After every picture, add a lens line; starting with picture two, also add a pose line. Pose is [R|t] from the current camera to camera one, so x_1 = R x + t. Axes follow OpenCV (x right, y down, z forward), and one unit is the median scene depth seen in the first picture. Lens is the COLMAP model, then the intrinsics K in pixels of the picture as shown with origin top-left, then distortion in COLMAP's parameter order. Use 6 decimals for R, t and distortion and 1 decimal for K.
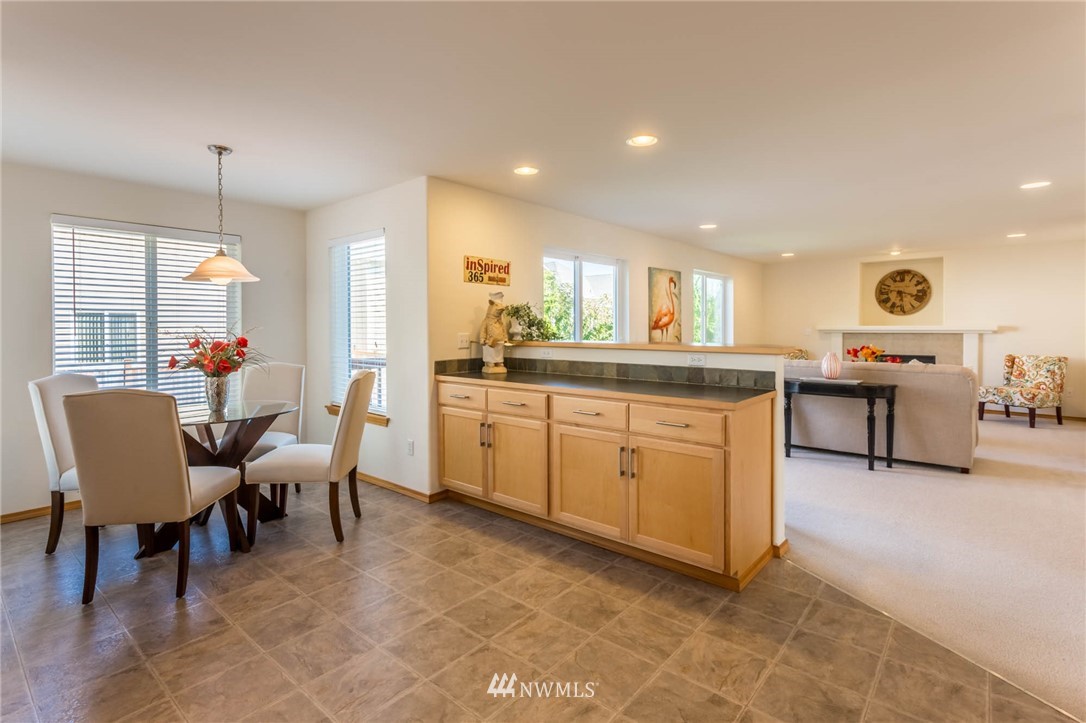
lens RADIAL K [[518.7, 0, 542.3], [0, 518.7, 337.8], [0, 0, 1]] dist [0.002024, 0.000544]
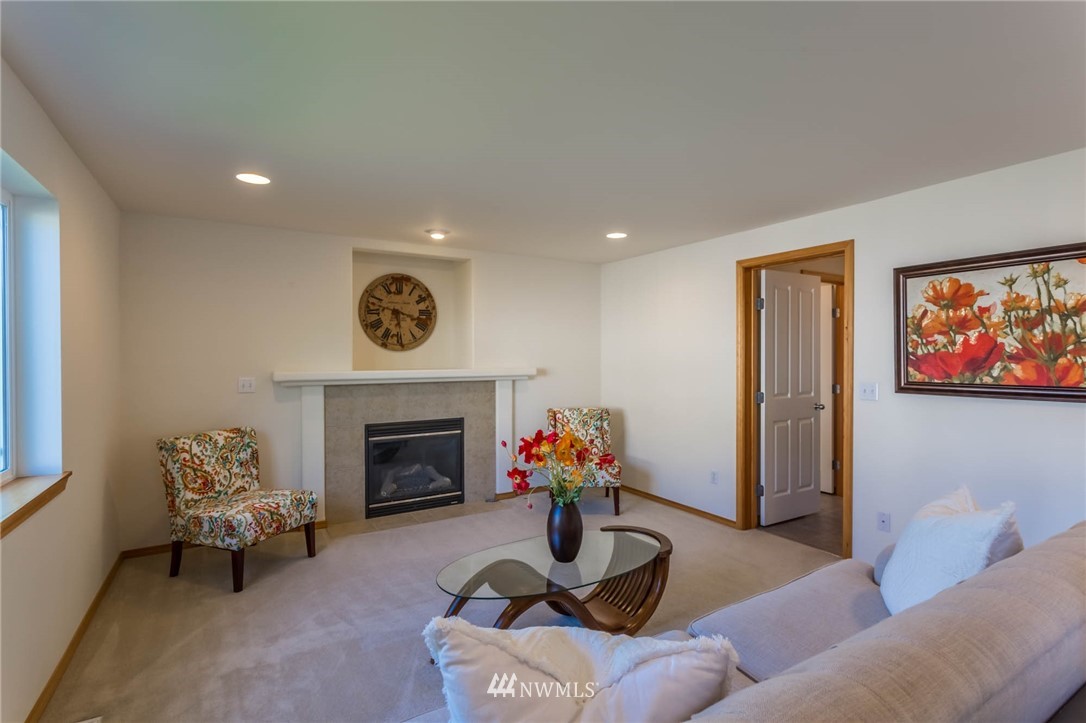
lens RADIAL K [[518.7, 0, 538.7], [0, 518.7, 358.1], [0, 0, 1]] dist [0.002024, 0.000544]
pose [[0.330095, -0.003898, 0.943940, 0.233246], [0.021958, 0.999753, -0.003550, -0.037120], [-0.943692, 0.021899, 0.330099, 0.820082]]
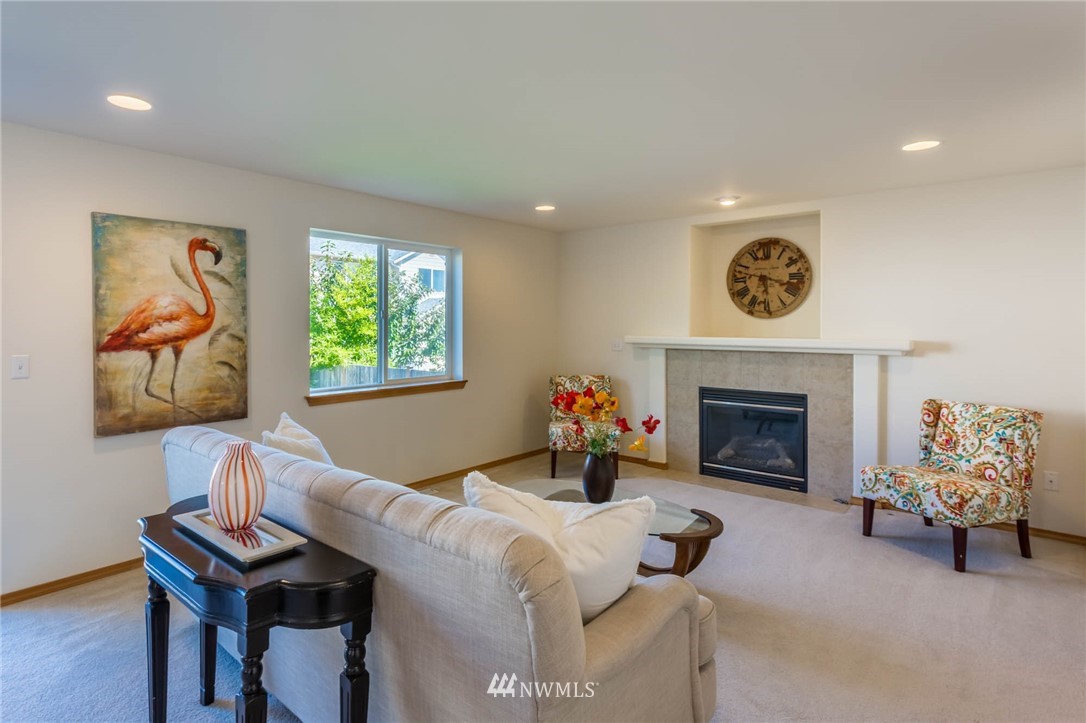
lens RADIAL K [[561.0, 0, 515.6], [0, 561.0, 331.1], [0, 0, 1]] dist [0.004861, -0.000029]
pose [[0.999922, 0.003544, -0.012011, 0.532617], [-0.003672, 0.999937, -0.010645, -0.027483], [0.011972, 0.010688, 0.999871, 0.478092]]
